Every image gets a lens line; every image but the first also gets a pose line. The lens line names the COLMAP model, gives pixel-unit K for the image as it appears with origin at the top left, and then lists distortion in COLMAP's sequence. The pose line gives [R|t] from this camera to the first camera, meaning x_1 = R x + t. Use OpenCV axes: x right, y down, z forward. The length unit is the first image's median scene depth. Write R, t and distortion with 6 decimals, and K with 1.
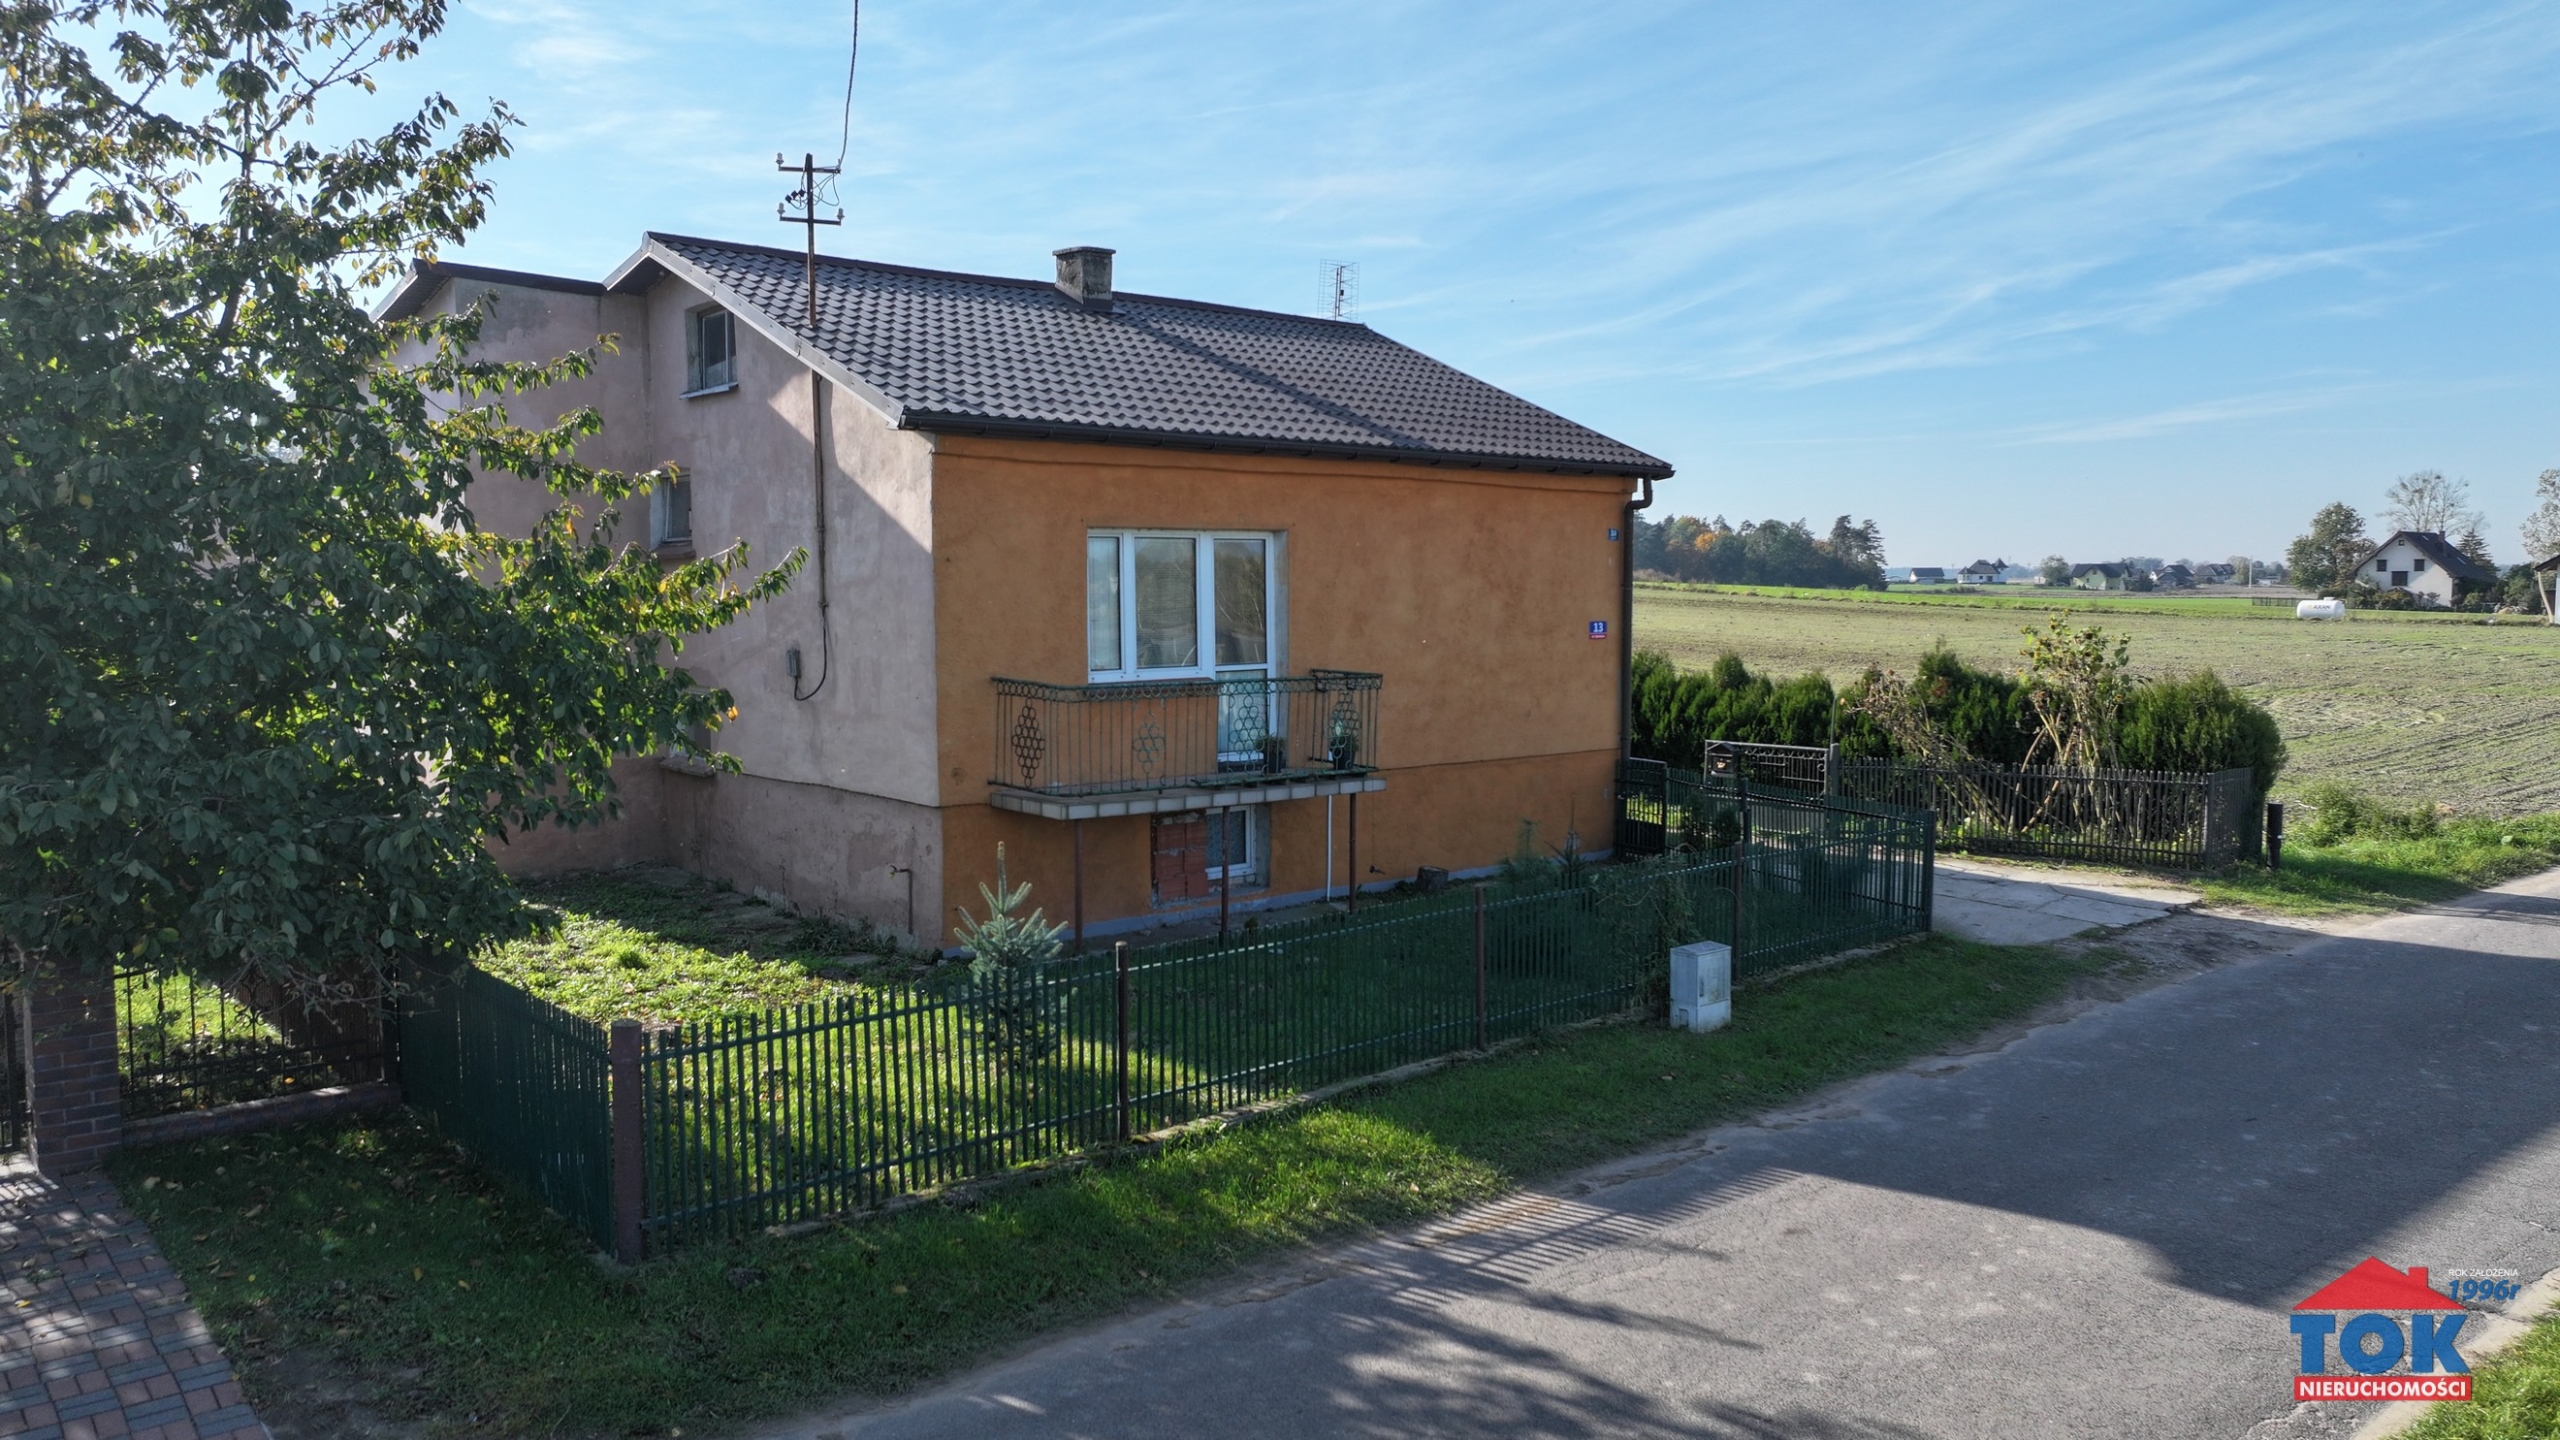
lens RADIAL K [[1796.4, 0, 1279.2], [0, 1796.4, 718.3], [0, 0, 1]] dist [0.006583, 0.006376]
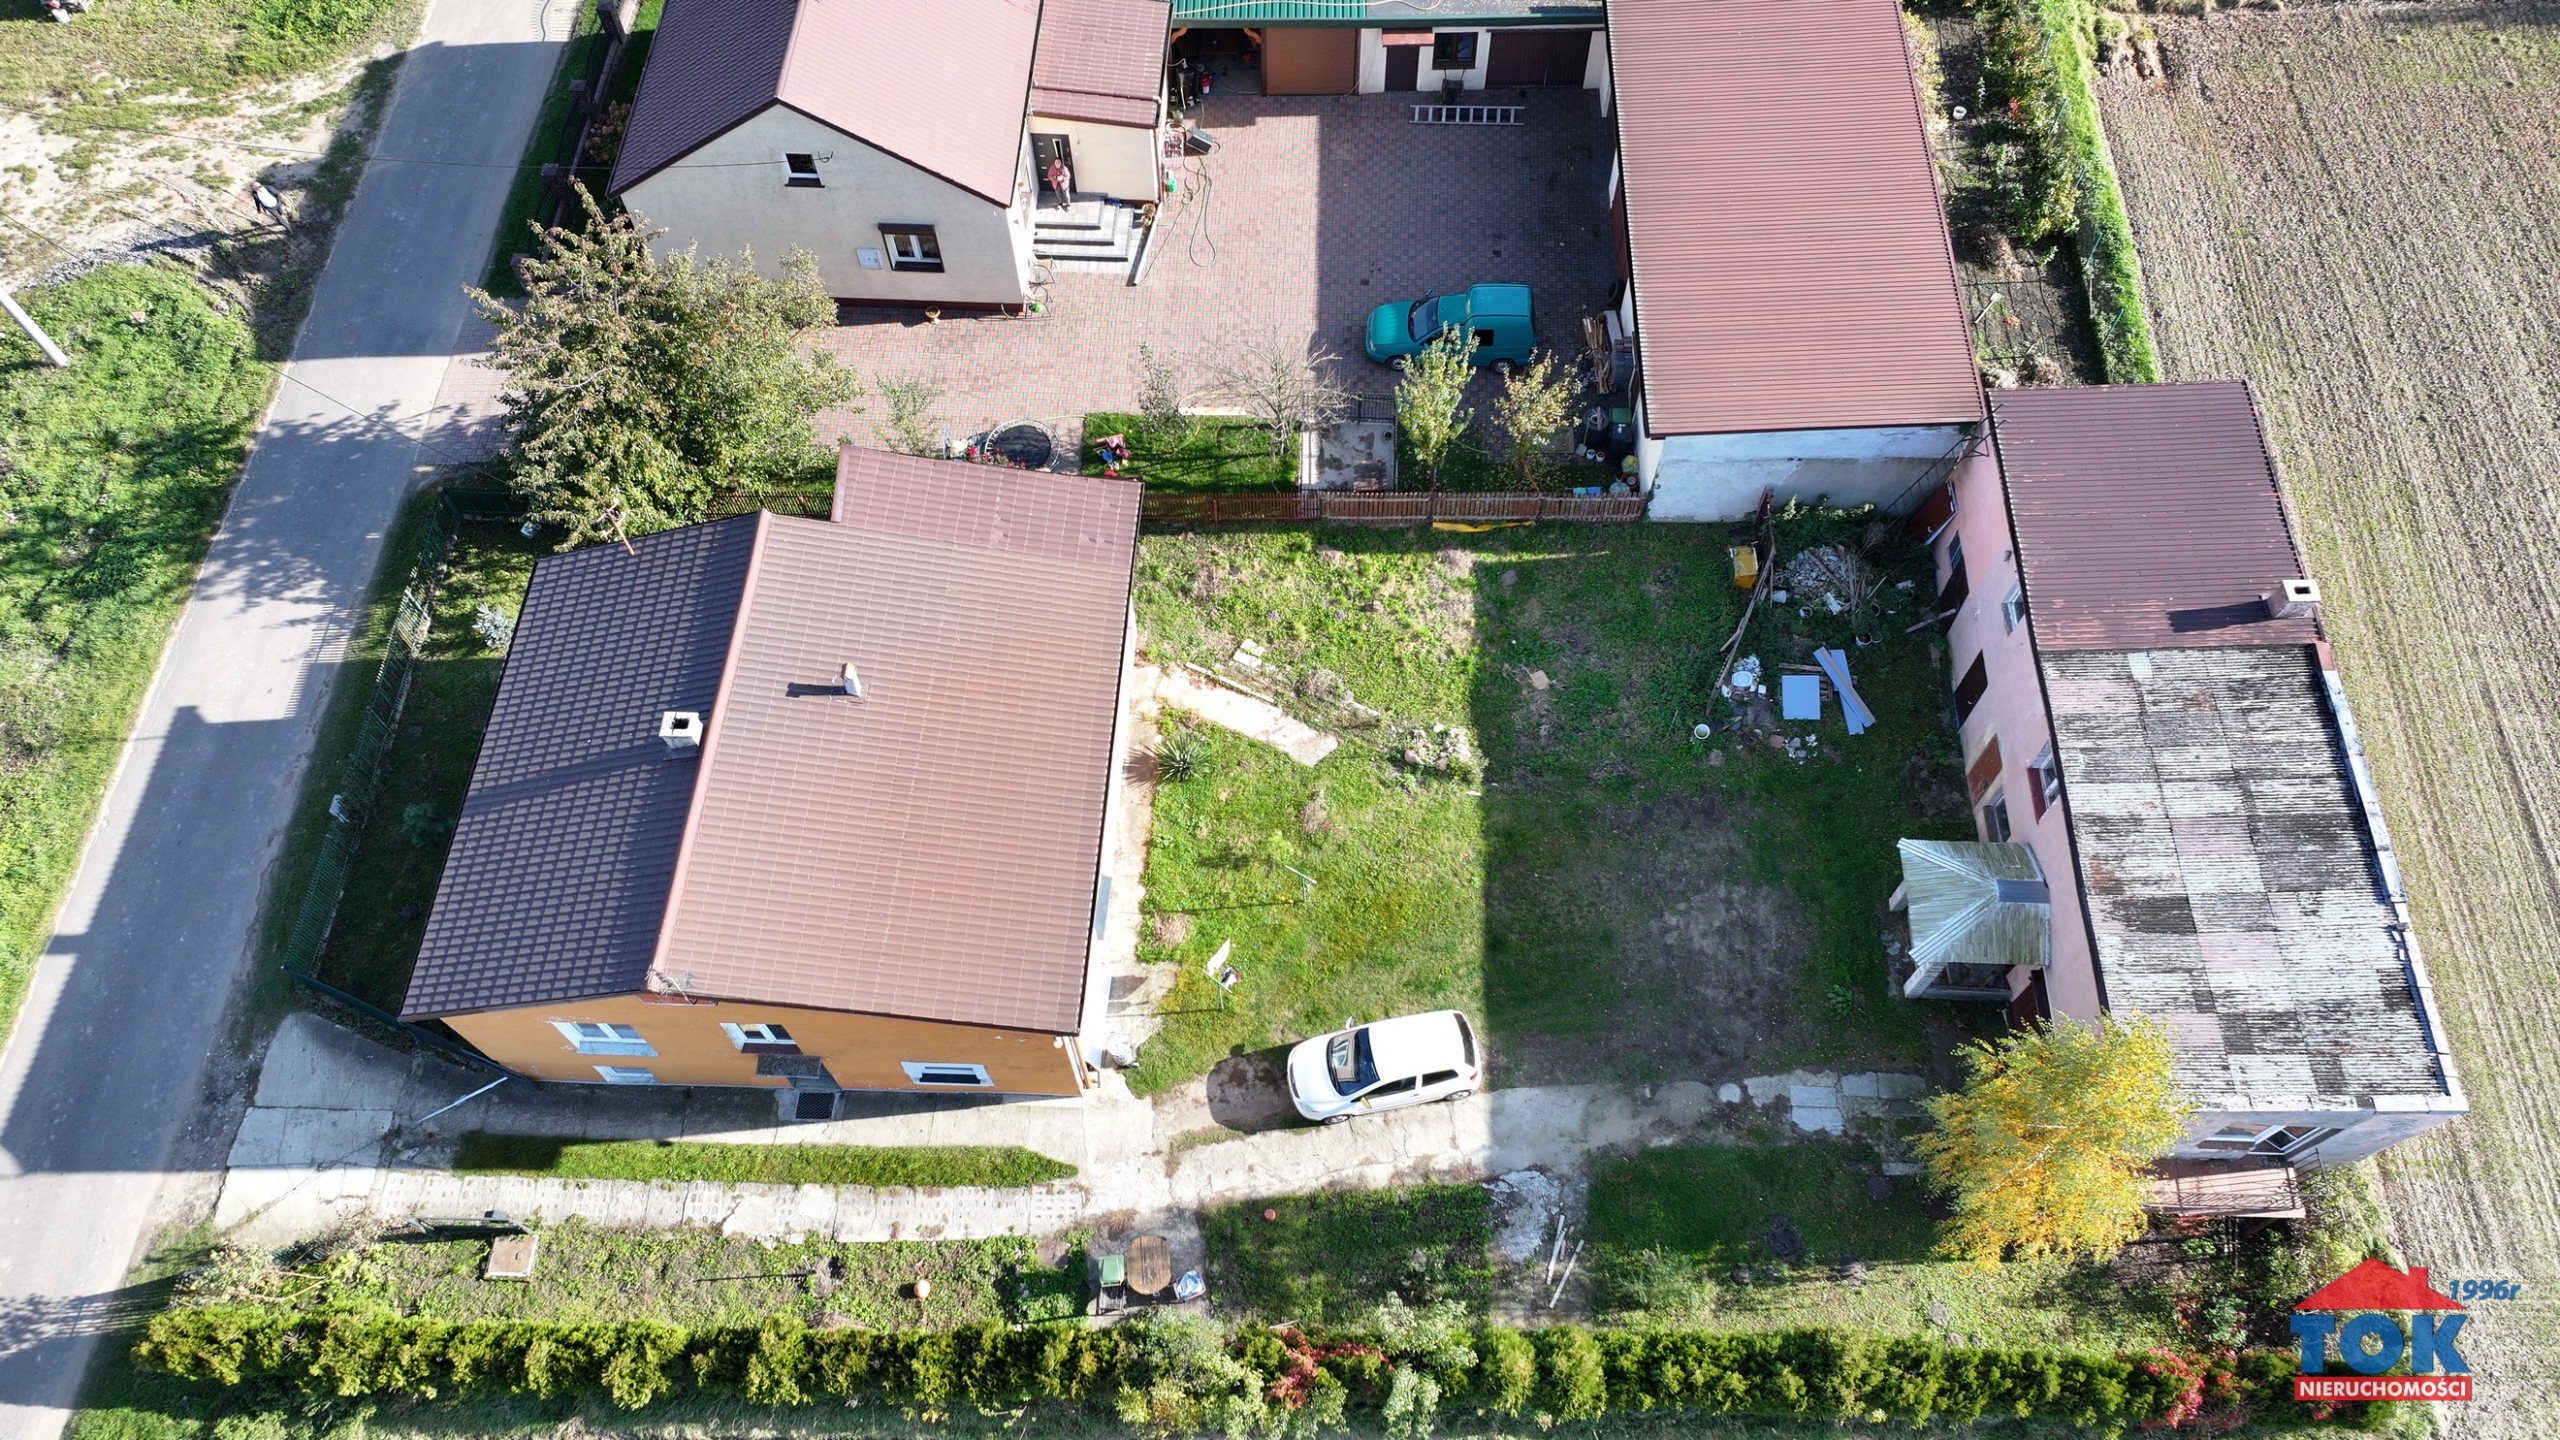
lens RADIAL K [[1796.4, 0, 1284.8], [0, 1796.4, 713.6], [0, 0, 1]] dist [0.006583, 0.006376]
pose [[-0.689885, 0.635605, -0.346505, 0.117940], [-0.044945, 0.440122, 0.896813, -3.172952], [0.722523, 0.634271, -0.275066, 3.418487]]
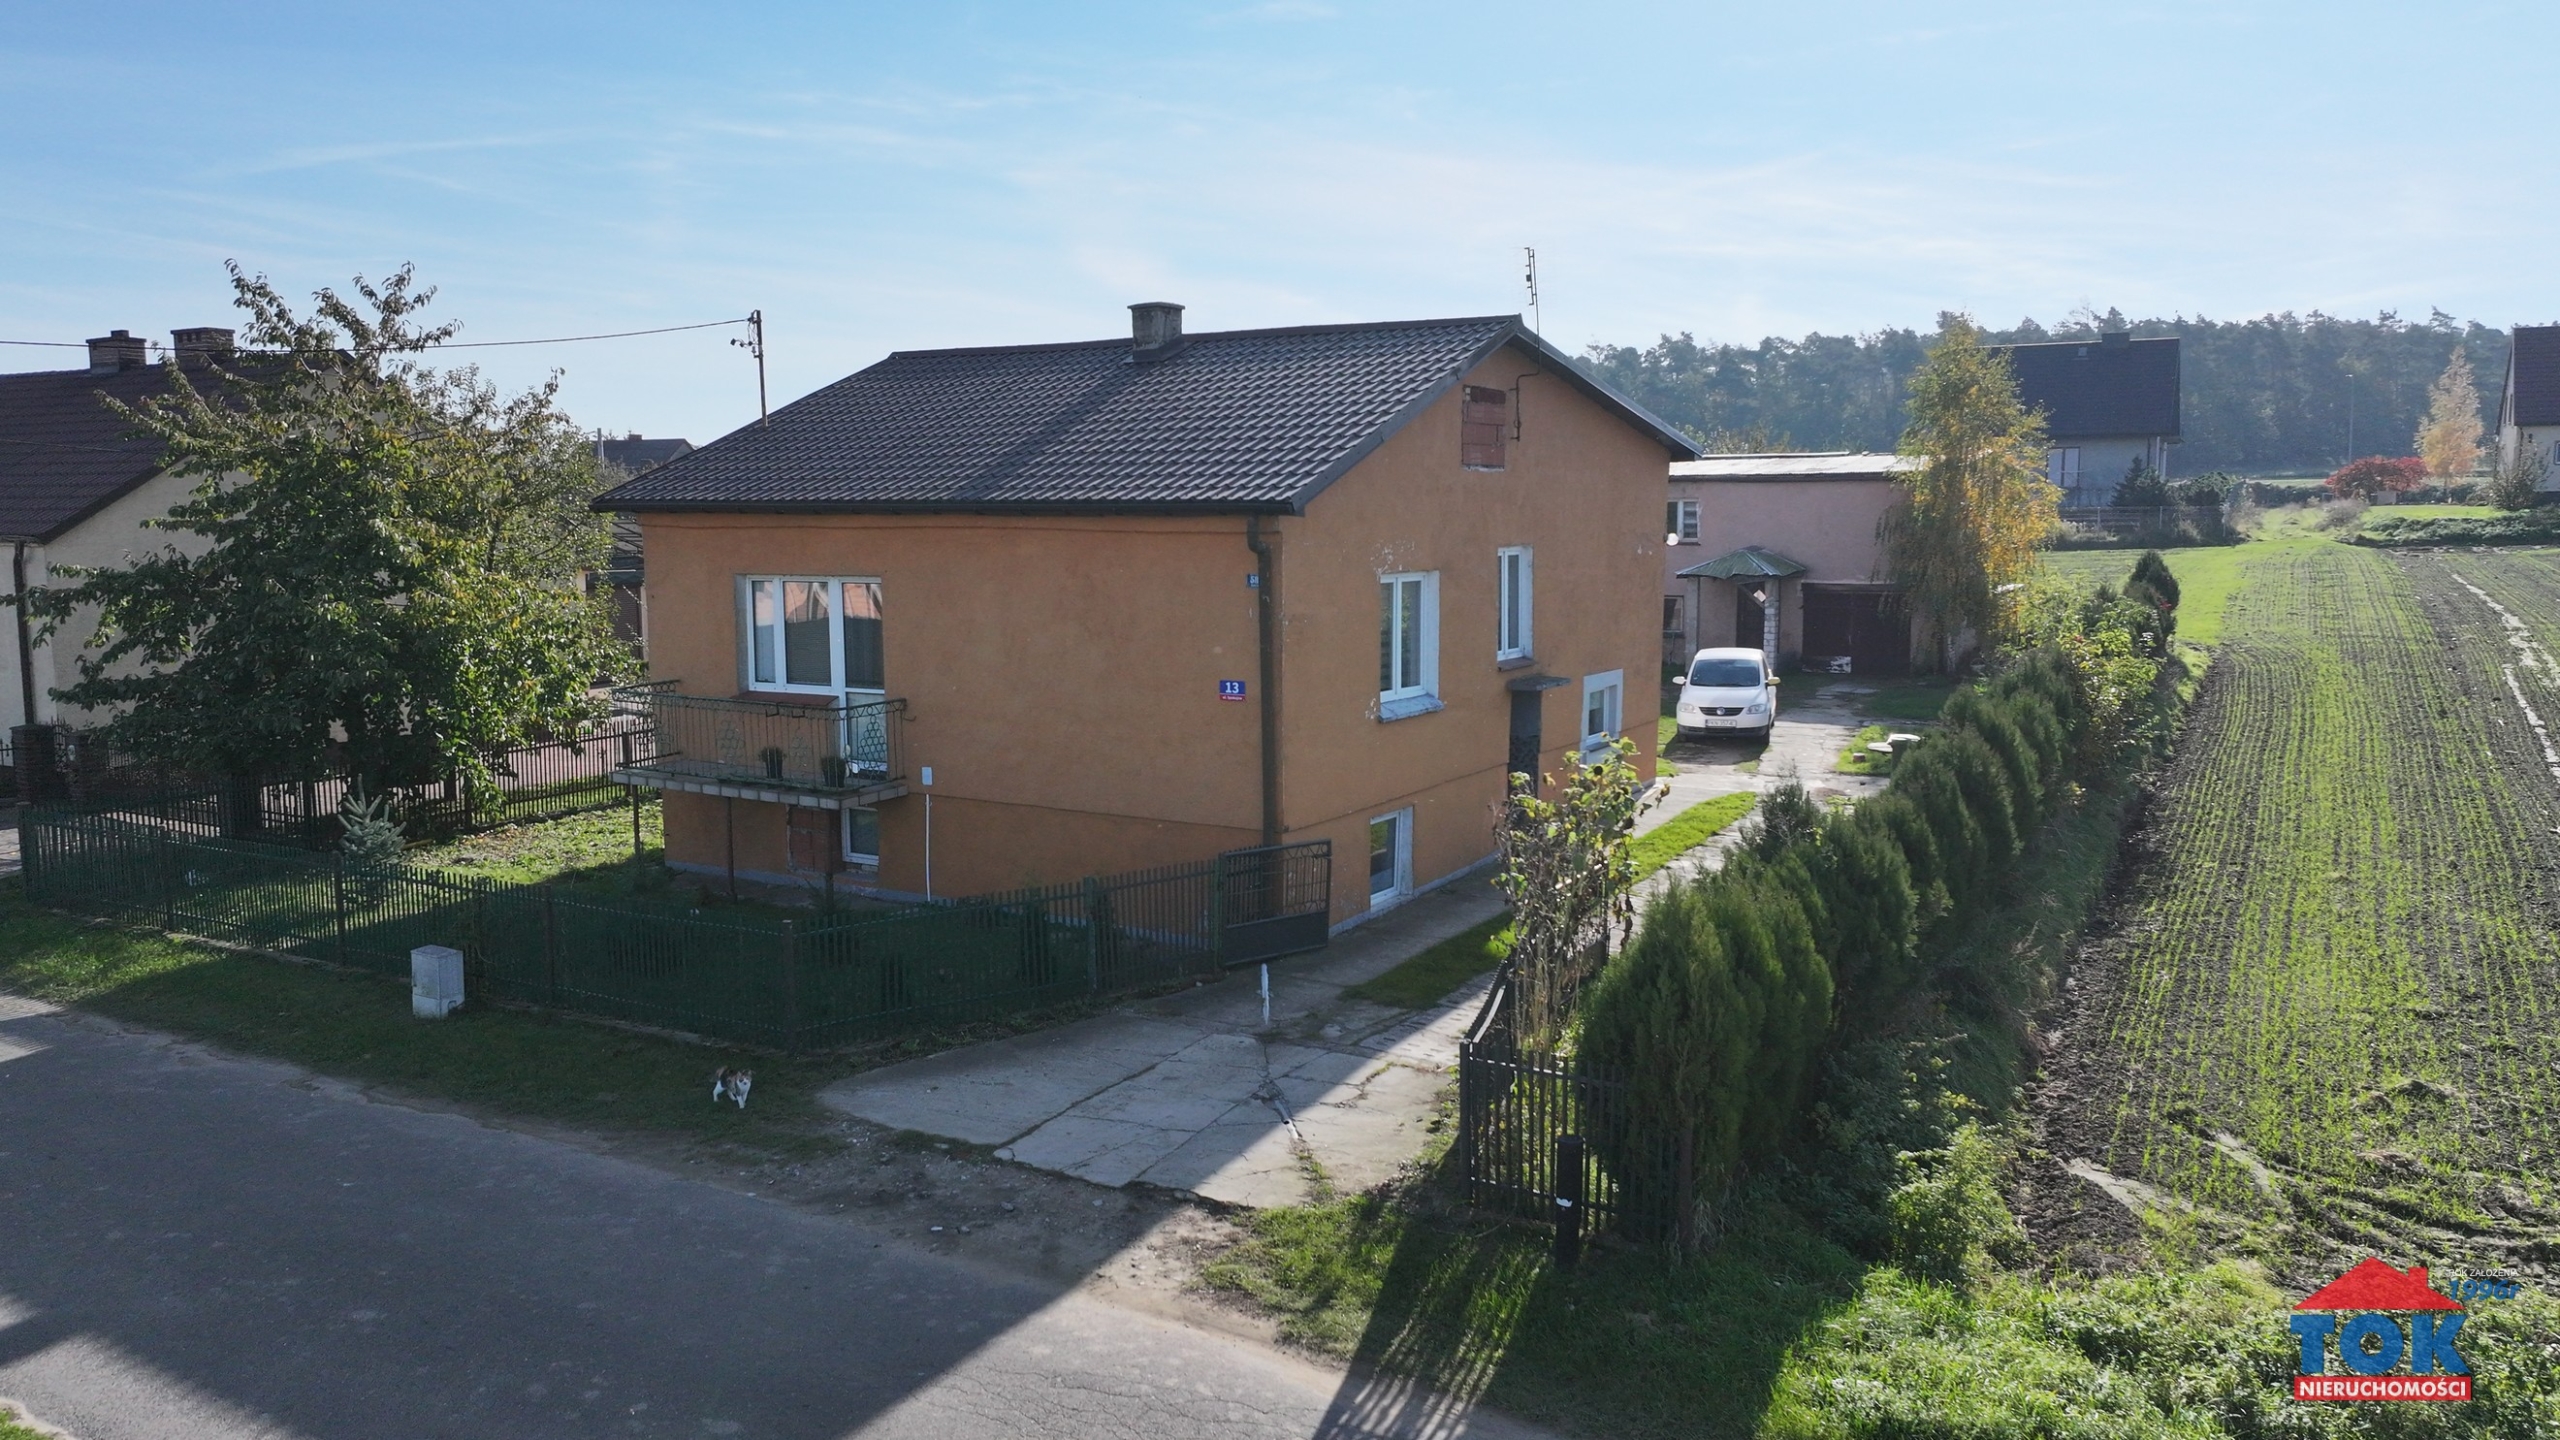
lens RADIAL K [[1796.4, 0, 1284.0], [0, 1796.4, 721.5], [0, 0, 1]] dist [0.006583, 0.006376]
pose [[0.318951, 0.109601, -0.941413, 1.877887], [-0.070181, 0.993295, 0.091864, -0.216441], [0.945169, 0.036769, 0.324504, 1.387887]]
